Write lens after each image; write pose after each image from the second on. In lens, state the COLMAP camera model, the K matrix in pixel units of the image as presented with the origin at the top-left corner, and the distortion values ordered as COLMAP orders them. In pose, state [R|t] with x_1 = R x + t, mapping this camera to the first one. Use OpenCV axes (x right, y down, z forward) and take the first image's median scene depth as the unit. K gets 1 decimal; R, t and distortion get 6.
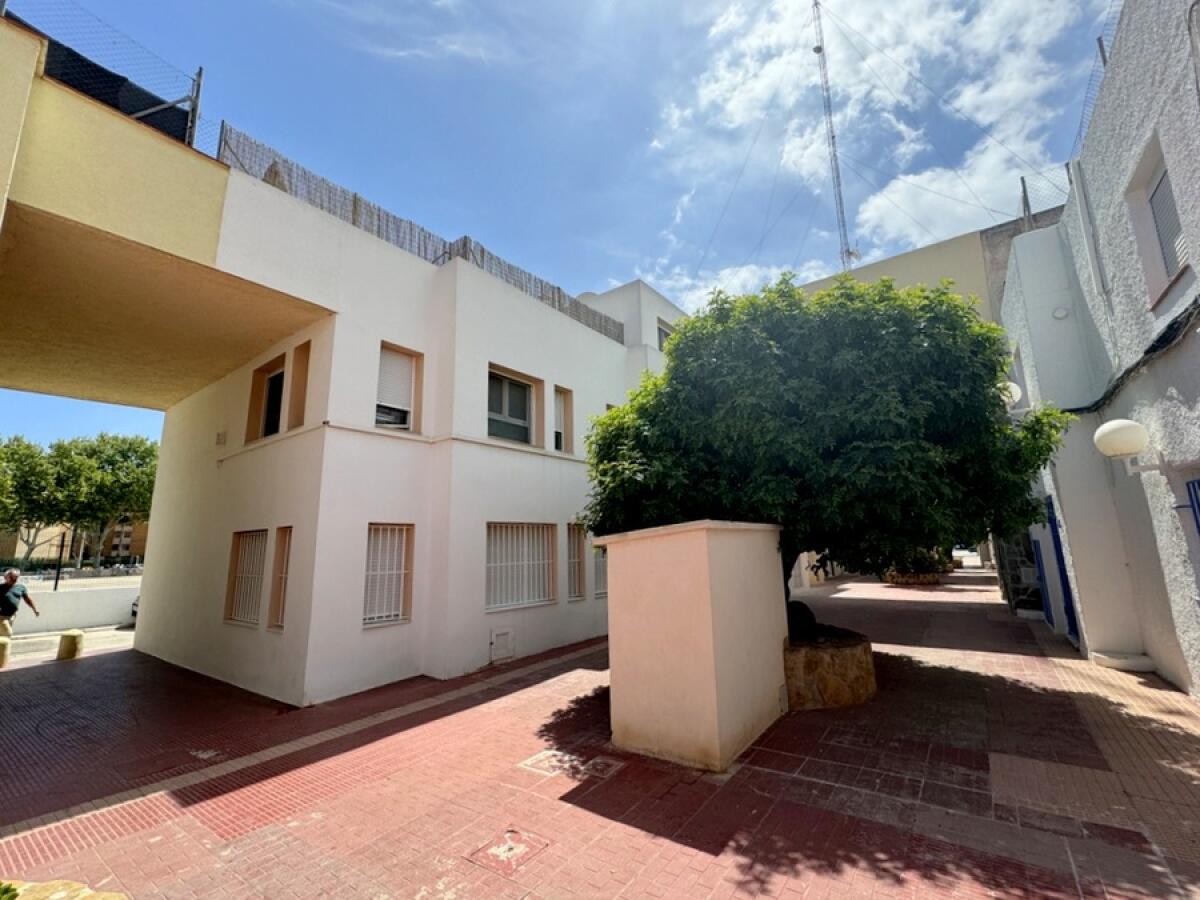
lens RADIAL K [[515.3, 0, 600.0], [0, 515.3, 450.0], [0, 0, 1]] dist [0.000611, -0.000115]
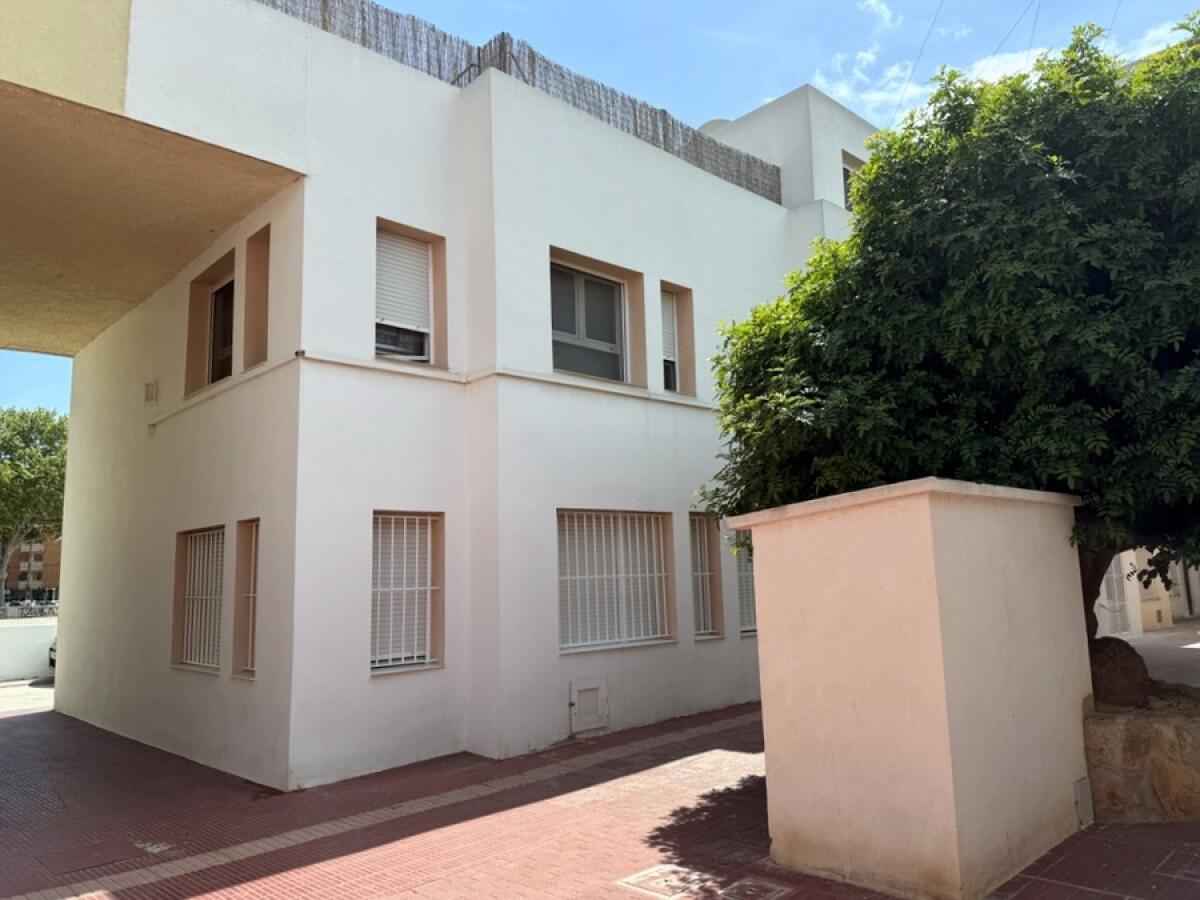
lens RADIAL K [[869.0, 0, 604.4], [0, 869.0, 455.3], [0, 0, 1]] dist [0.062151, -0.072211]
pose [[0.986026, -0.027871, -0.164244, 0.007316], [0.036456, 0.998109, 0.049493, 0.027128], [0.162554, -0.054789, 0.985177, -0.002550]]
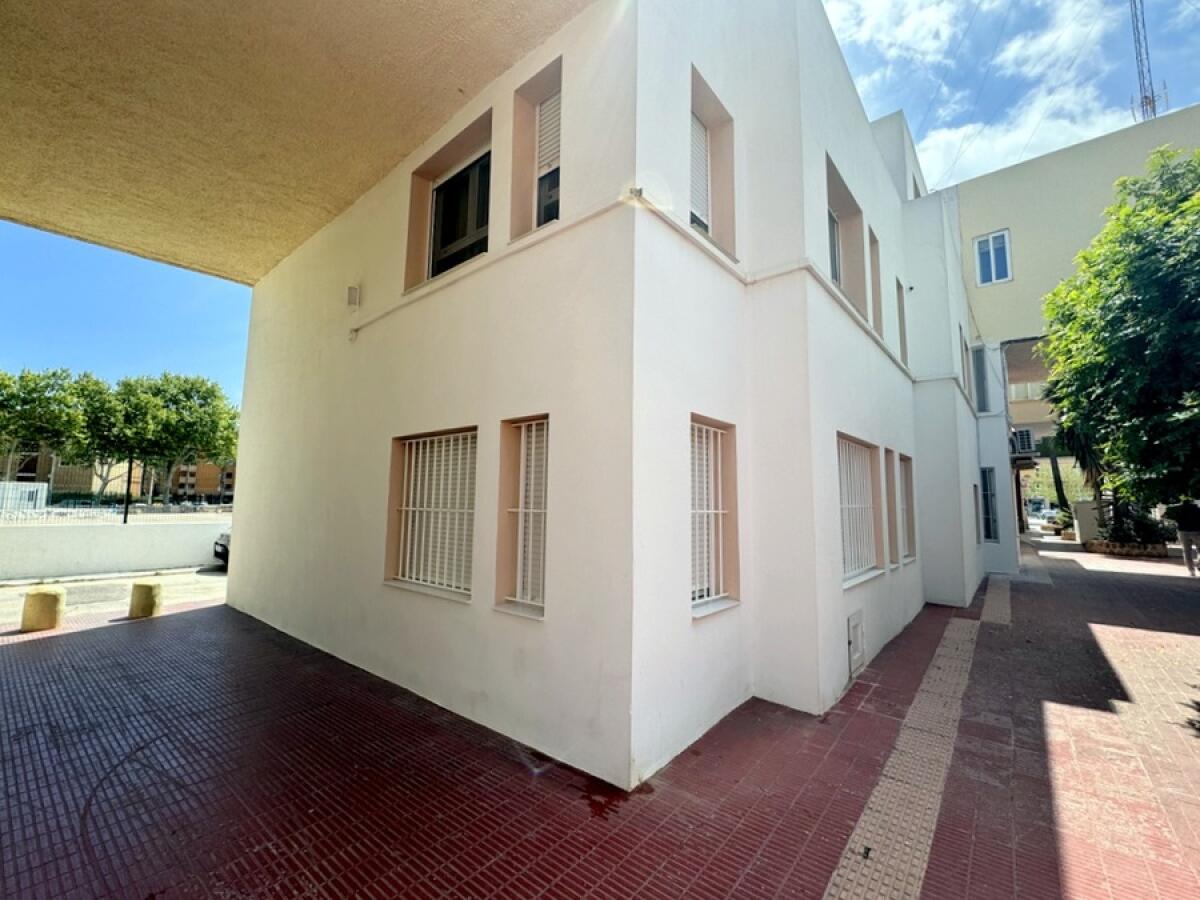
lens RADIAL K [[504.0, 0, 600.0], [0, 504.0, 450.0], [0, 0, 1]] dist [-0.001584, -0.000205]
pose [[0.998039, 0.029283, -0.055322, -0.442342], [-0.024646, 0.996268, 0.082716, 0.120462], [0.057537, -0.081190, 0.995036, 0.433666]]
